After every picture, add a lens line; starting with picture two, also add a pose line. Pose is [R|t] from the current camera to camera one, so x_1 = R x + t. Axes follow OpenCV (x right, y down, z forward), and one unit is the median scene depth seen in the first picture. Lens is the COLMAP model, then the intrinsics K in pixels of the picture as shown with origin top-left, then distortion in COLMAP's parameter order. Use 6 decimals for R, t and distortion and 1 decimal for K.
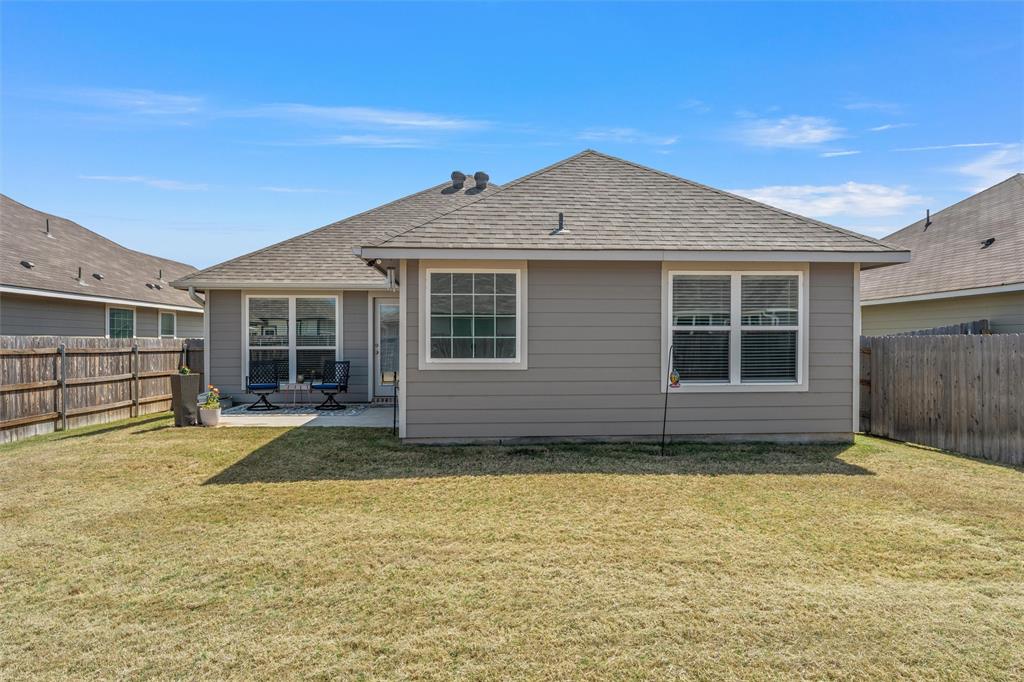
lens RADIAL K [[592.2, 0, 512.0], [0, 592.2, 341.0], [0, 0, 1]] dist [-0.000173, 0.000607]
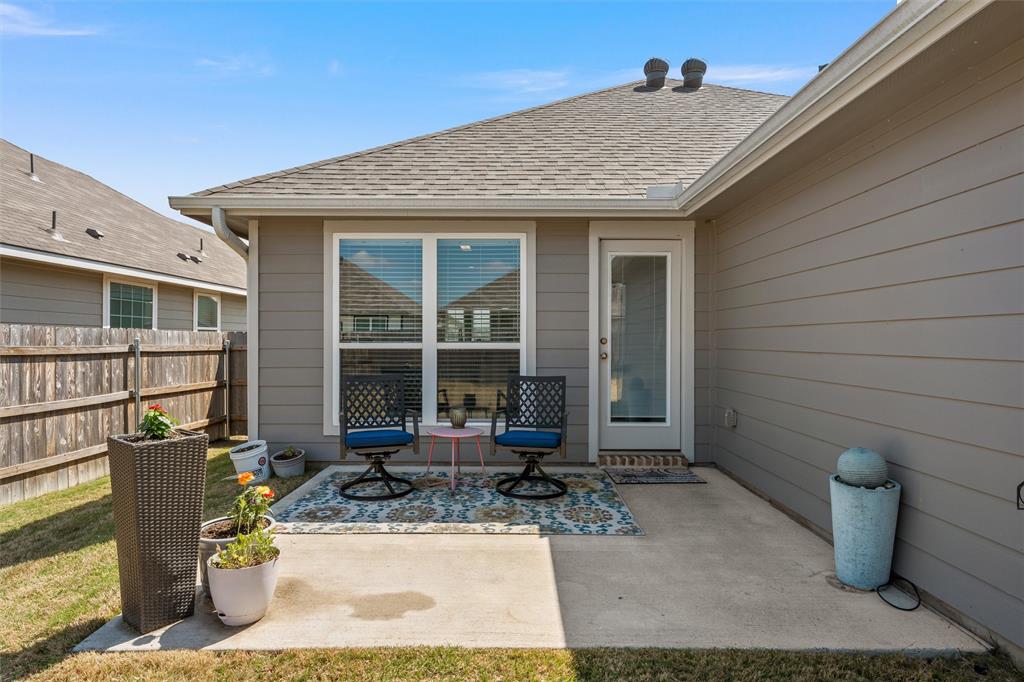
lens RADIAL K [[560.7, 0, 512.0], [0, 560.7, 341.0], [0, 0, 1]] dist [0.000784, -0.000454]
pose [[0.997672, 0.001648, -0.068172, -0.255068], [-0.001546, 0.999998, 0.001550, 0.006172], [0.068175, -0.001441, 0.997672, 0.520336]]
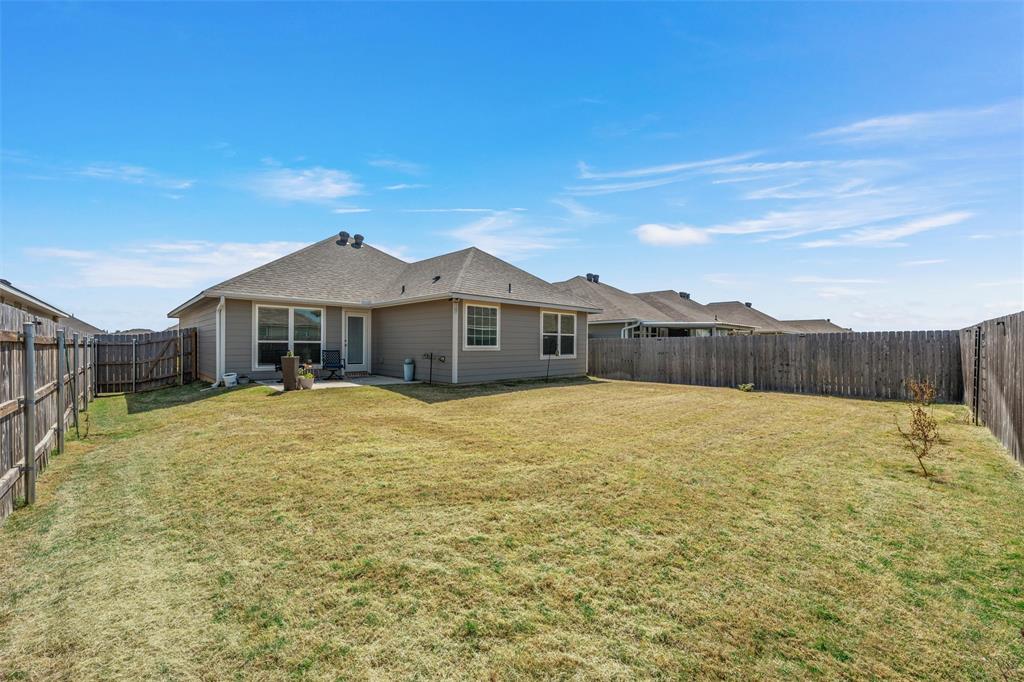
lens RADIAL K [[389.4, 0, 511.2], [0, 389.4, 346.3], [0, 0, 1]] dist [-0.001082, -0.000113]
pose [[0.760153, 0.001098, 0.649743, -0.542683], [-0.005321, 0.999976, 0.004536, 0.014234], [-0.649722, -0.006906, 0.760141, -0.098786]]
